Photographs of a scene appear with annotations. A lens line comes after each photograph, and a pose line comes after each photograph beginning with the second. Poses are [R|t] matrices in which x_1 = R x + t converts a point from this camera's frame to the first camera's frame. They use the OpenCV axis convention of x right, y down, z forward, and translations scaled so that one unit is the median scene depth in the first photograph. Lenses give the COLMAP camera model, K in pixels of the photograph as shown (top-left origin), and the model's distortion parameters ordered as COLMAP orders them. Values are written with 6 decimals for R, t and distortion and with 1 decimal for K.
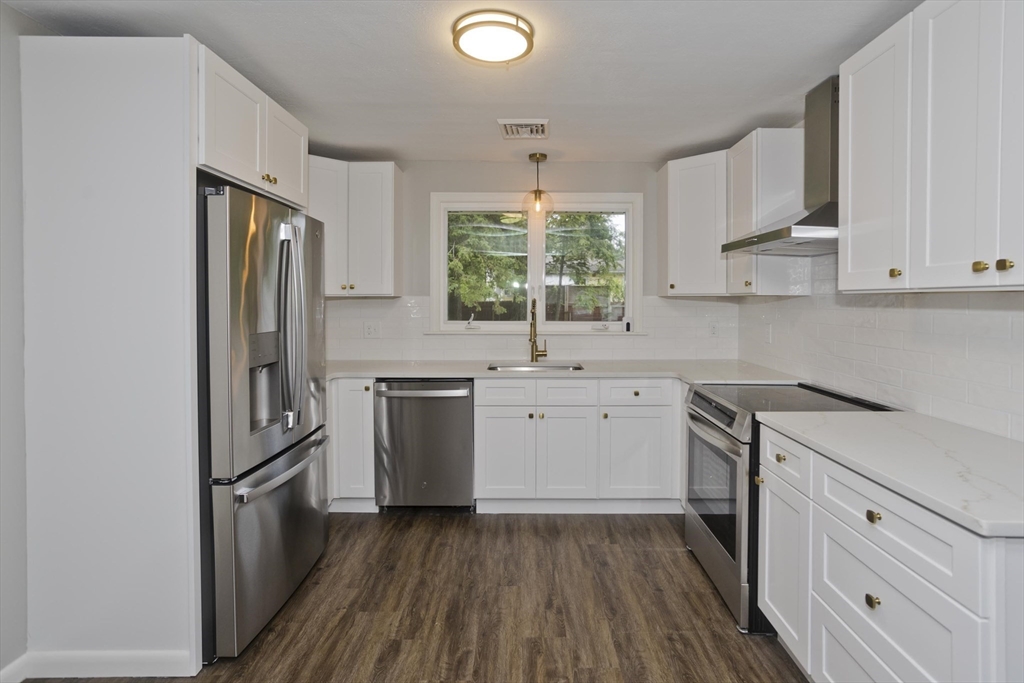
lens RADIAL K [[517.5, 0, 524.5], [0, 517.5, 307.2], [0, 0, 1]] dist [-0.024761, 0.000360]
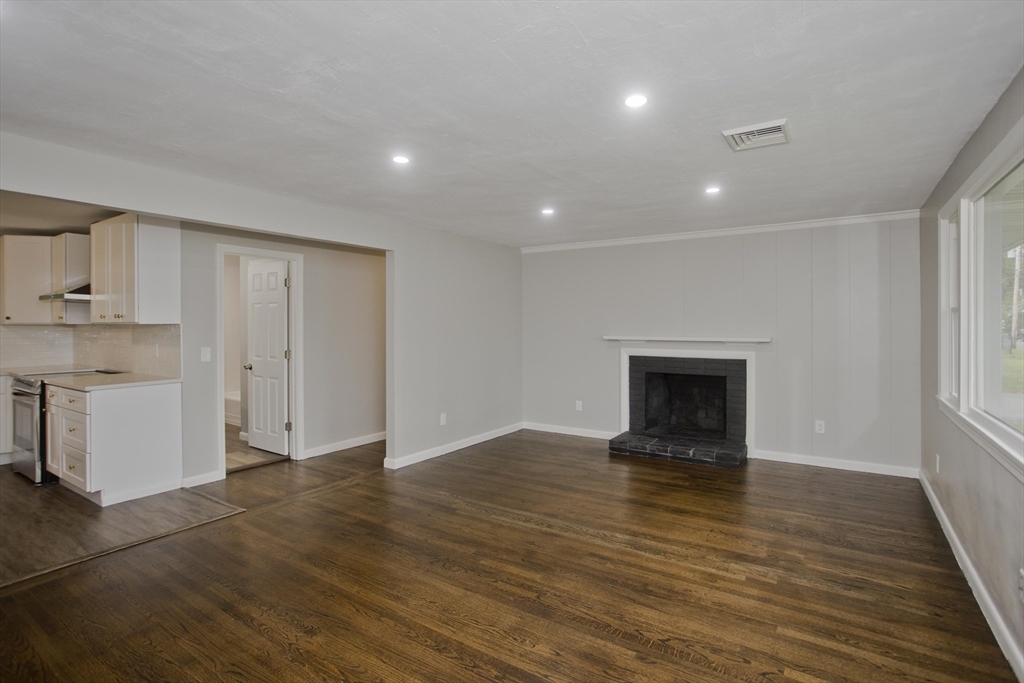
lens RADIAL K [[502.1, 0, 511.9], [0, 502.1, 327.1], [0, 0, 1]] dist [-0.047101, 0.029167]
pose [[0.553971, -0.007716, 0.832500, -0.111988], [0.015805, 0.999874, -0.001250, 0.012755], [-0.832386, 0.013850, 0.554024, -1.117578]]
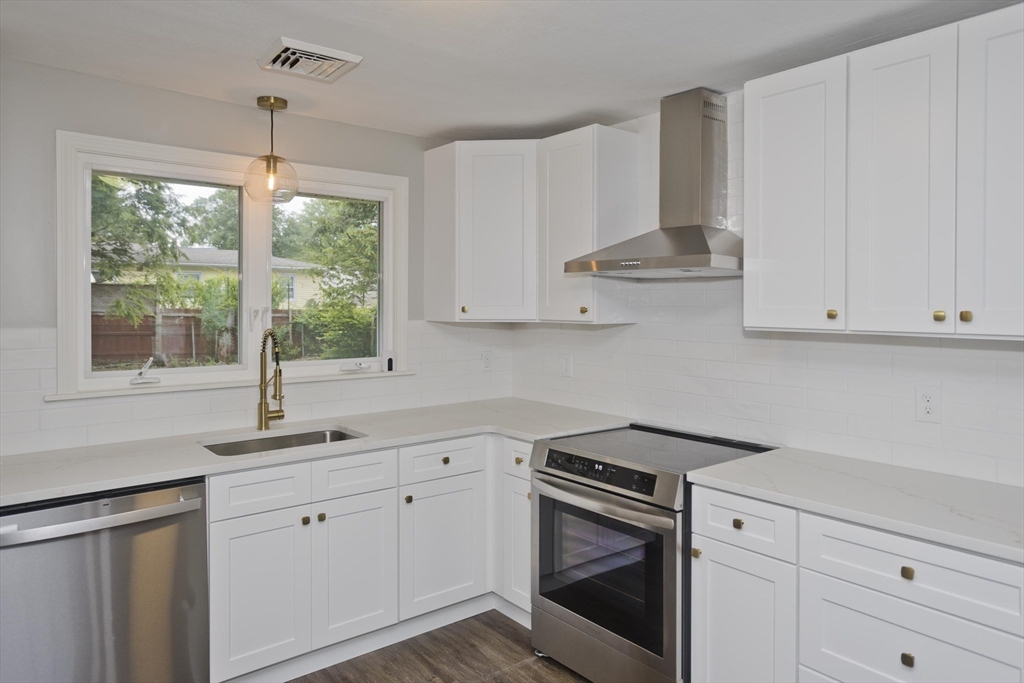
lens RADIAL K [[684.8, 0, 510.3], [0, 684.8, 305.6], [0, 0, 1]] dist [-0.003894, -0.000911]
pose [[0.774180, -0.002423, 0.632960, -0.309026], [0.007393, 0.999959, -0.005214, -0.042410], [-0.632922, 0.008716, 0.774167, 0.193679]]
